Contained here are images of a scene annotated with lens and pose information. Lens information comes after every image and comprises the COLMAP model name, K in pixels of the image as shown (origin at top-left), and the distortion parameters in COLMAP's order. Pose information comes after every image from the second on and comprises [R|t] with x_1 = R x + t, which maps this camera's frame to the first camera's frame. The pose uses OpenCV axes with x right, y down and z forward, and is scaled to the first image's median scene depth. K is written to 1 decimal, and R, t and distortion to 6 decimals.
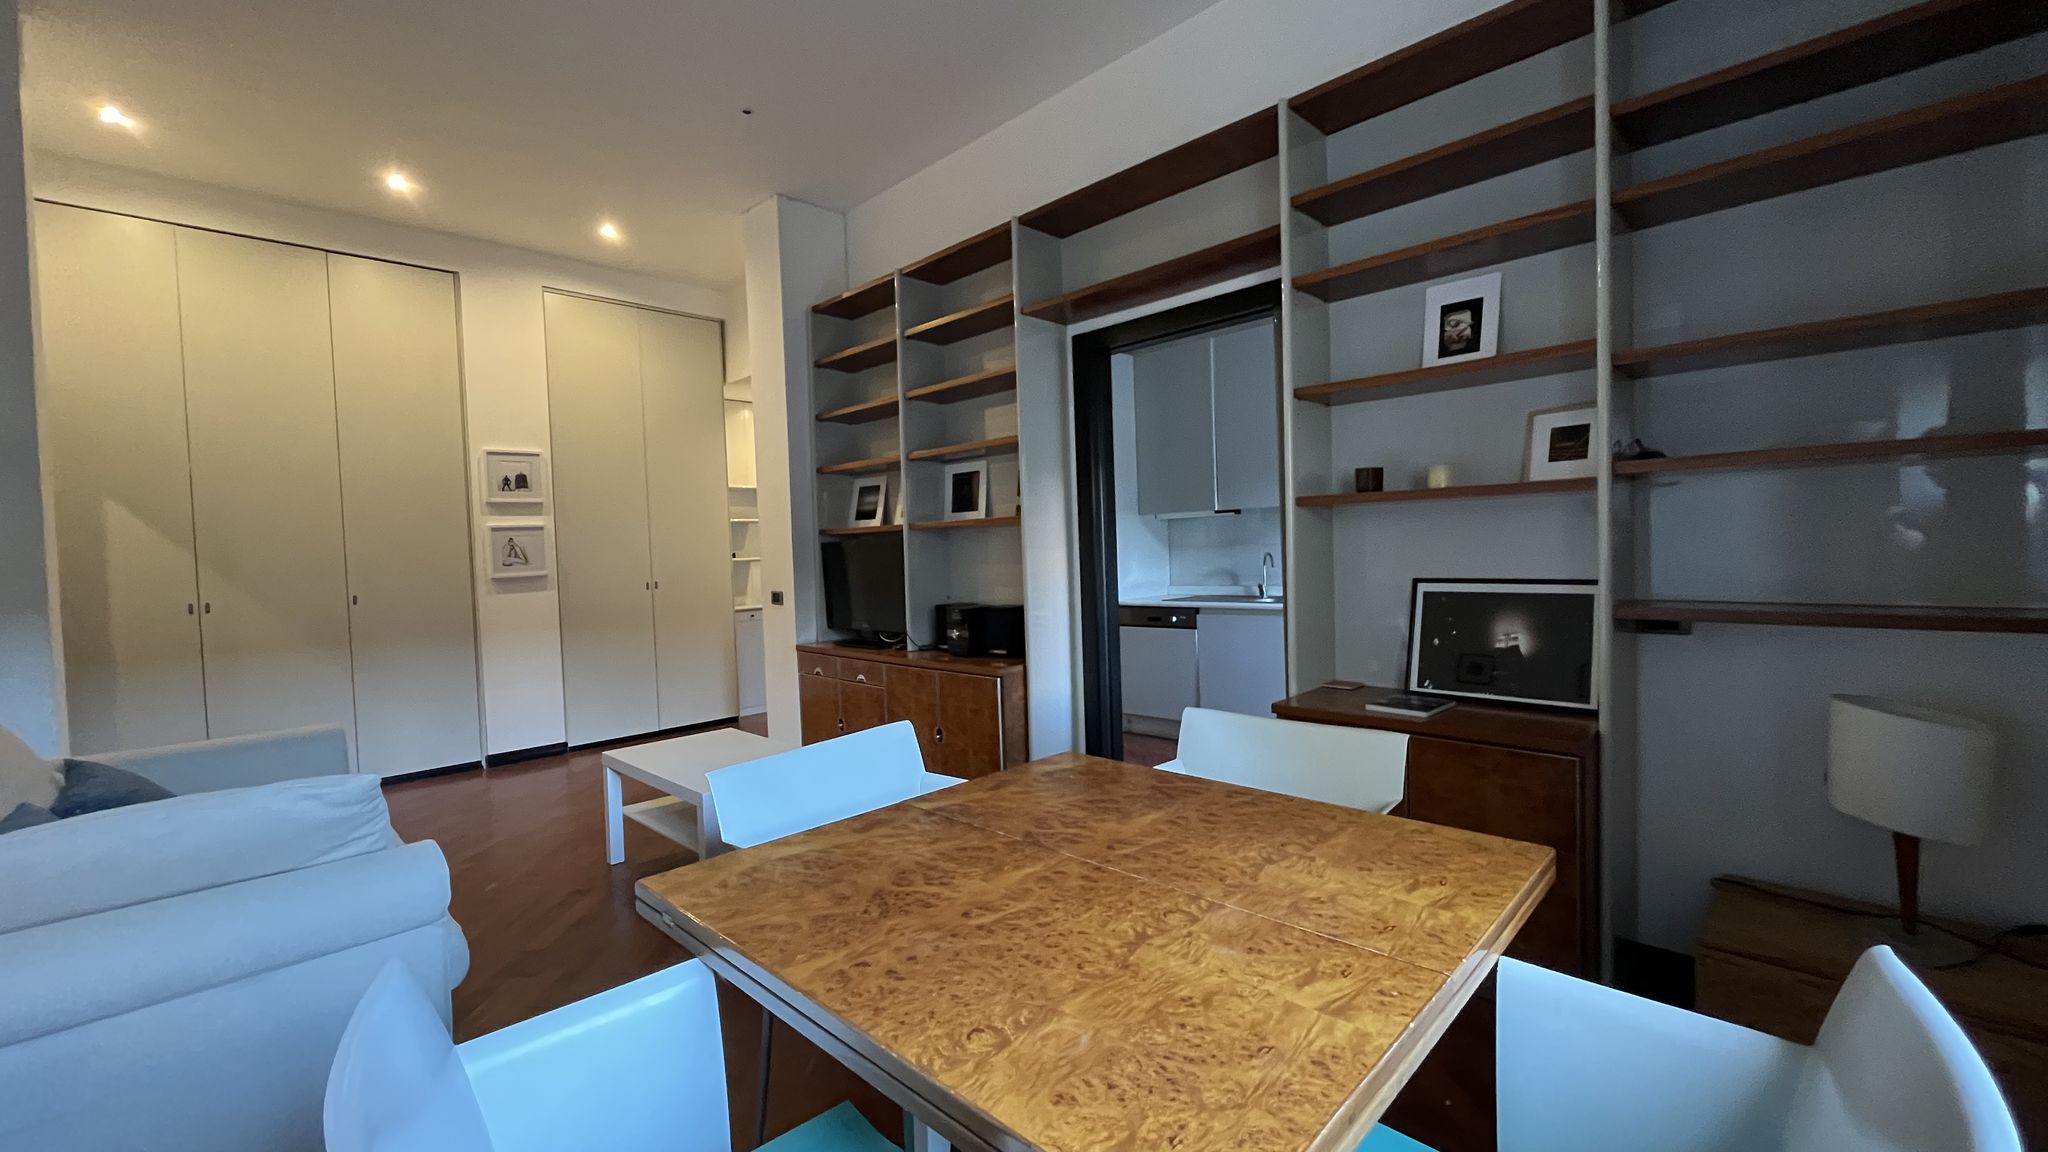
lens RADIAL K [[821.9, 0, 1021.1], [0, 821.9, 574.1], [0, 0, 1]] dist [-0.001712, -0.000770]
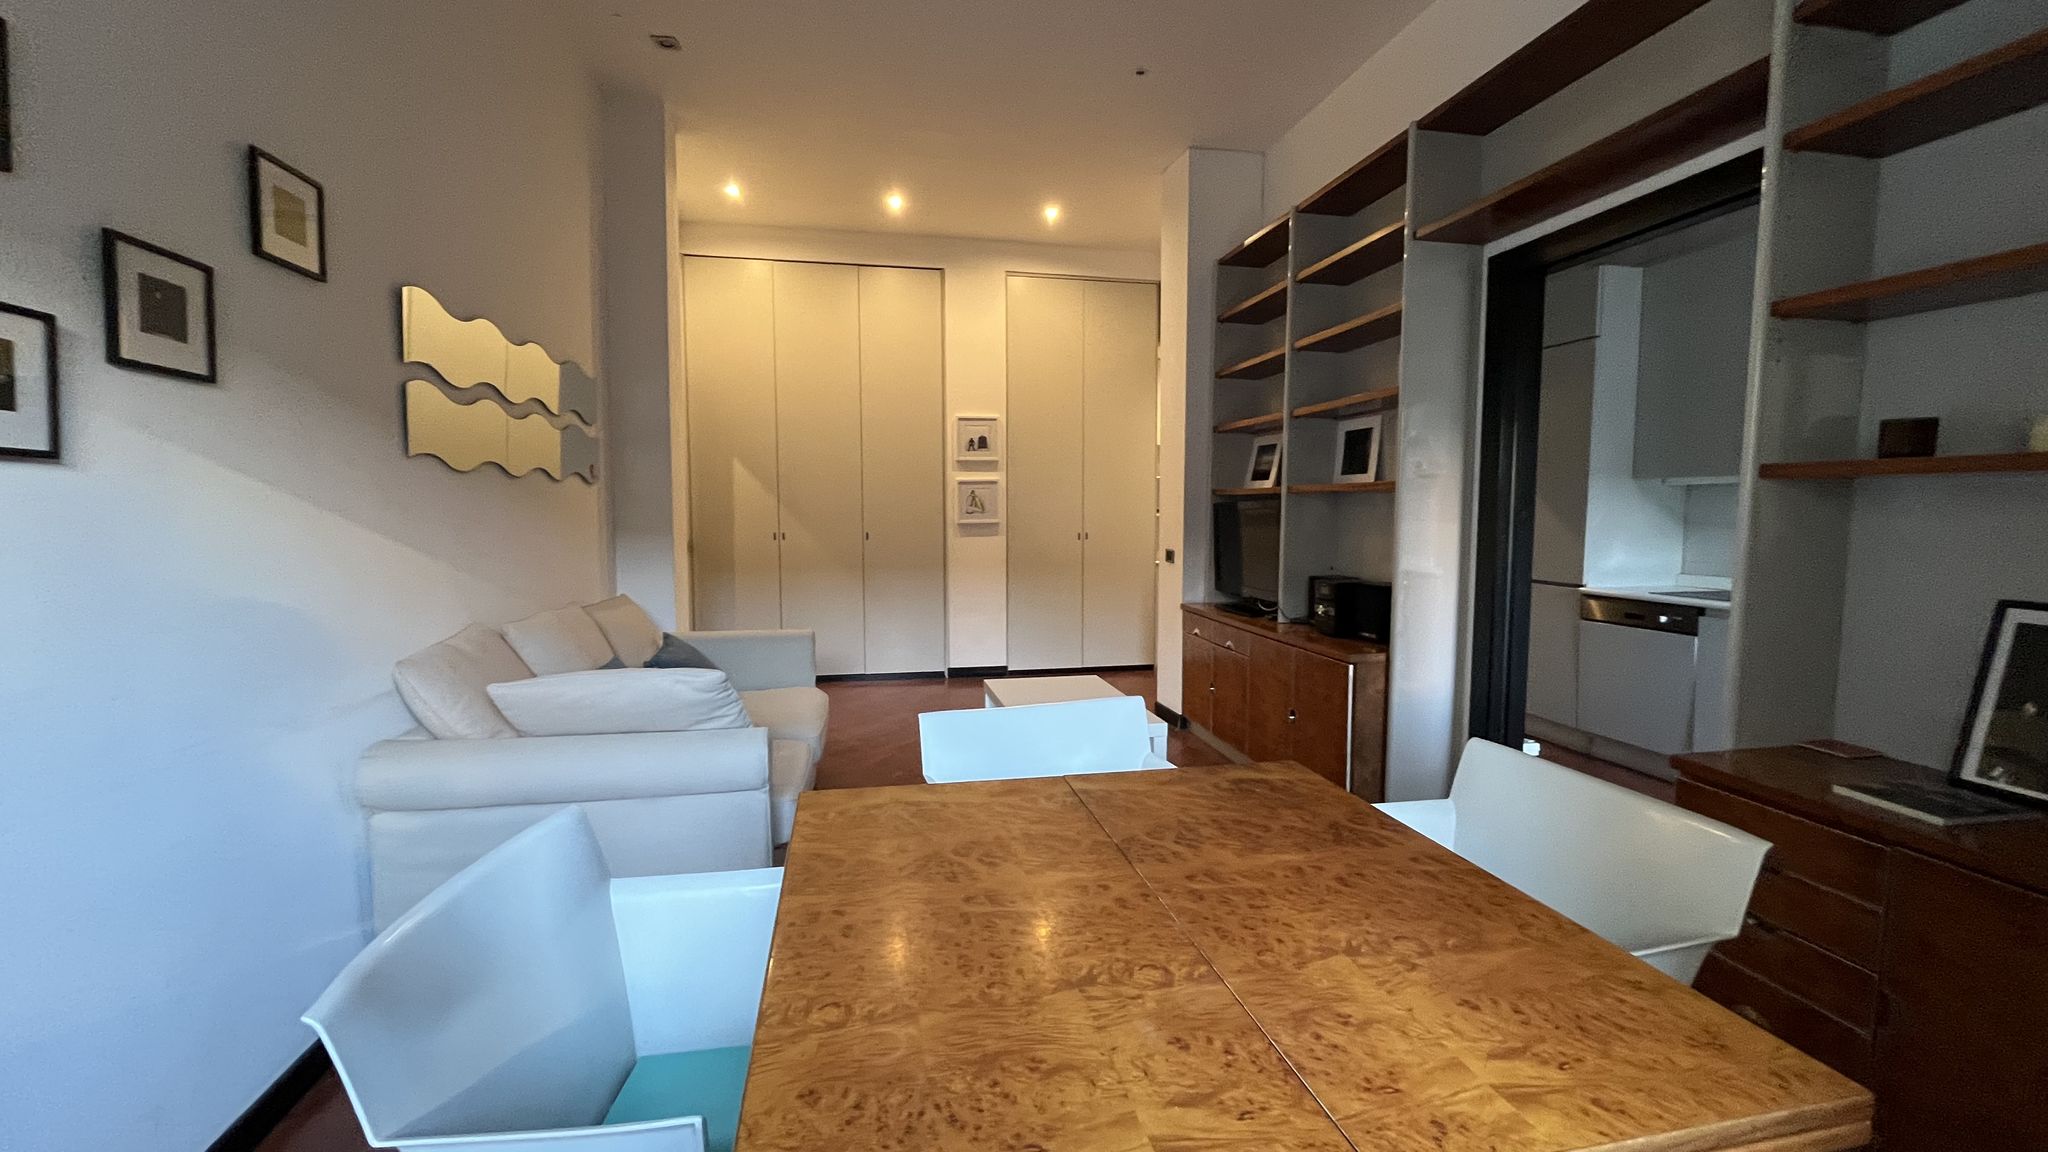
lens RADIAL K [[821.9, 0, 1021.1], [0, 821.9, 574.1], [0, 0, 1]] dist [-0.001712, -0.000770]
pose [[0.827907, 0.079480, -0.555206, 0.158400], [-0.047846, 0.996308, 0.071279, -0.016712], [0.558821, -0.032448, 0.828653, 0.068081]]
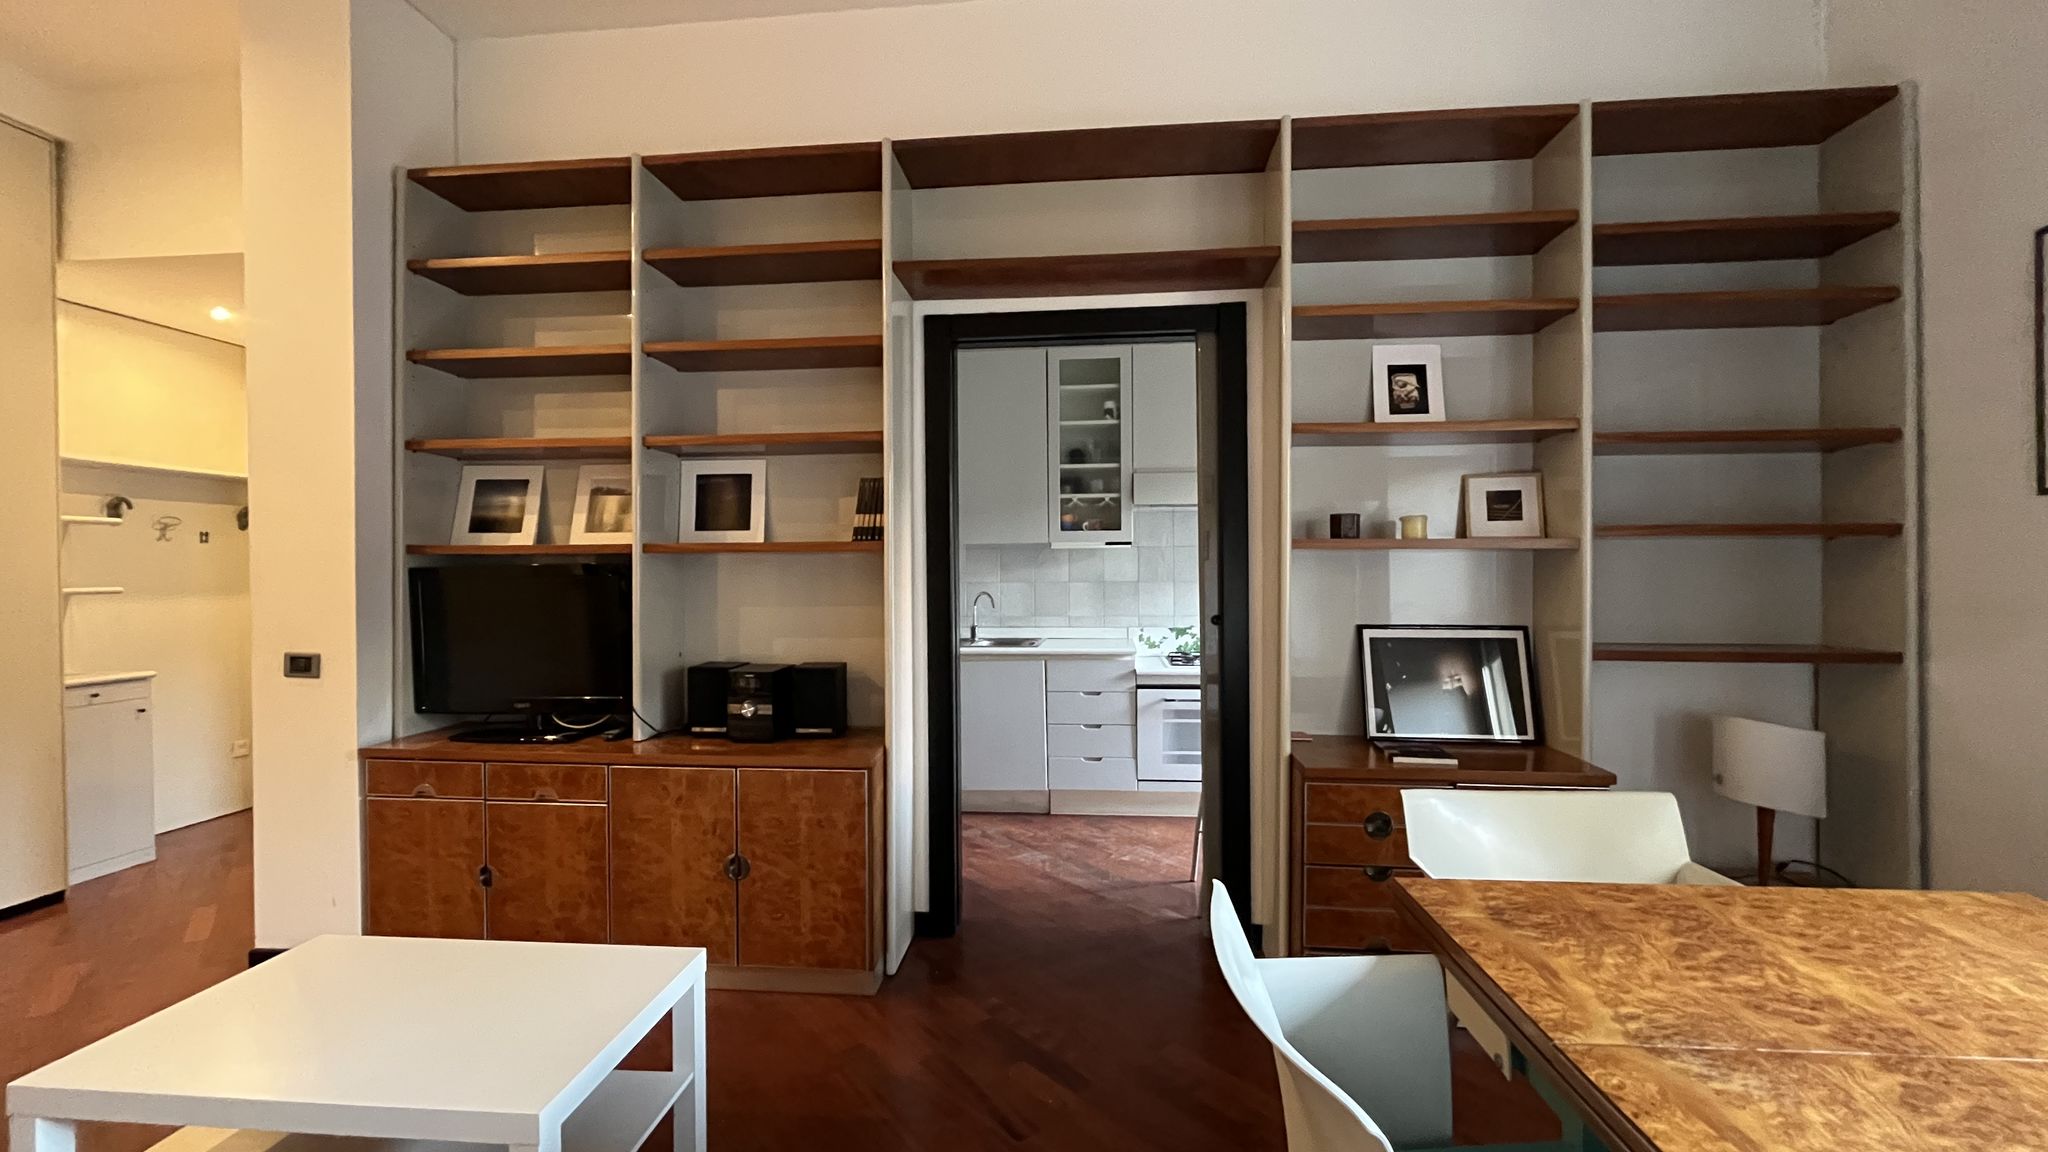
lens RADIAL K [[821.9, 0, 1021.1], [0, 821.9, 574.1], [0, 0, 1]] dist [-0.001712, -0.000770]
pose [[0.771434, 0.025292, 0.635807, -0.368285], [0.000683, 0.999176, -0.040576, -0.012450], [-0.636309, 0.031736, 0.770781, 0.357621]]
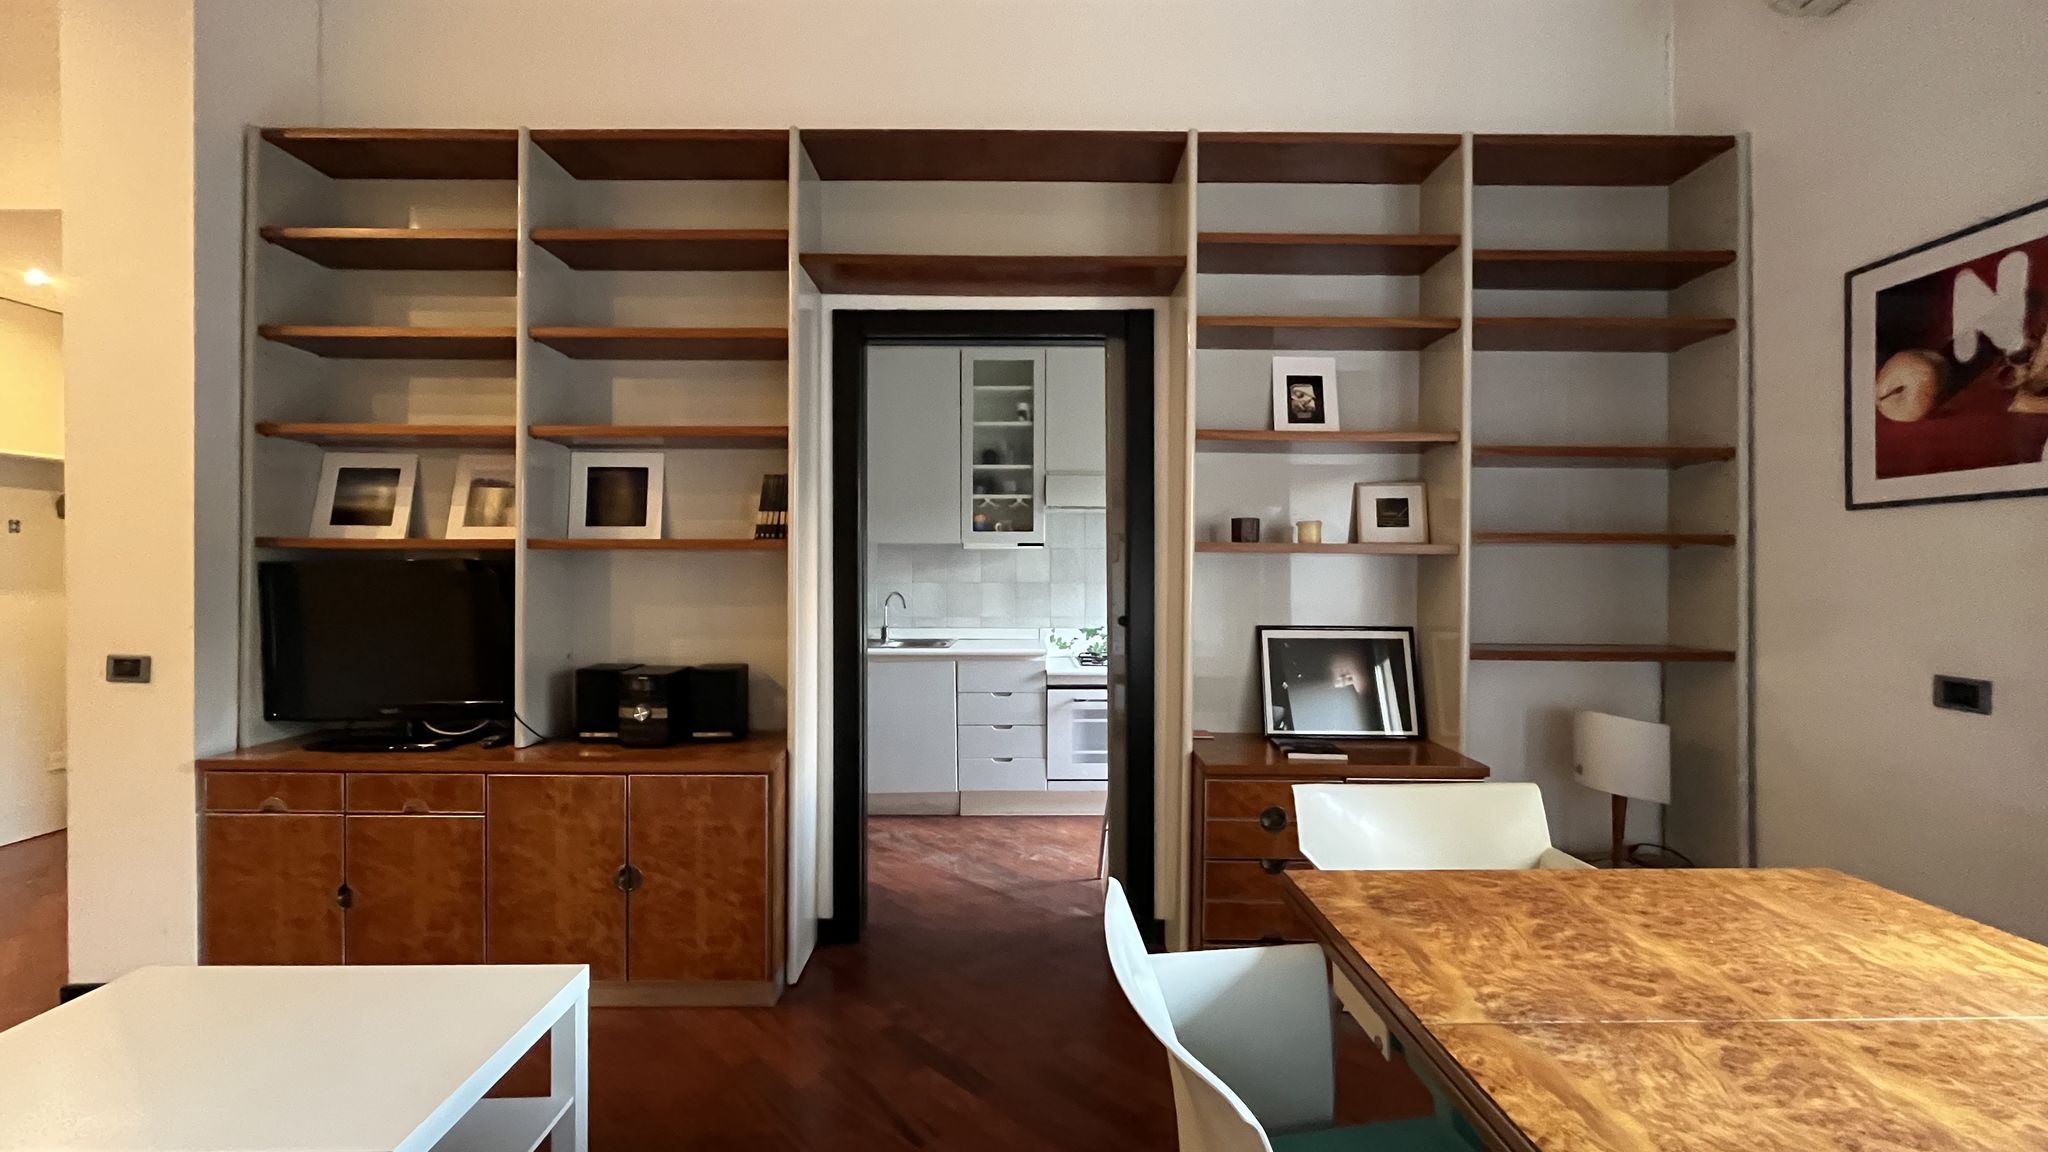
lens RADIAL K [[821.9, 0, 1021.1], [0, 821.9, 574.1], [0, 0, 1]] dist [-0.001712, -0.000770]
pose [[0.702921, 0.031531, 0.710569, -0.361698], [-0.002887, 0.999135, -0.041479, -0.012382], [-0.711262, 0.027105, 0.702404, 0.354222]]
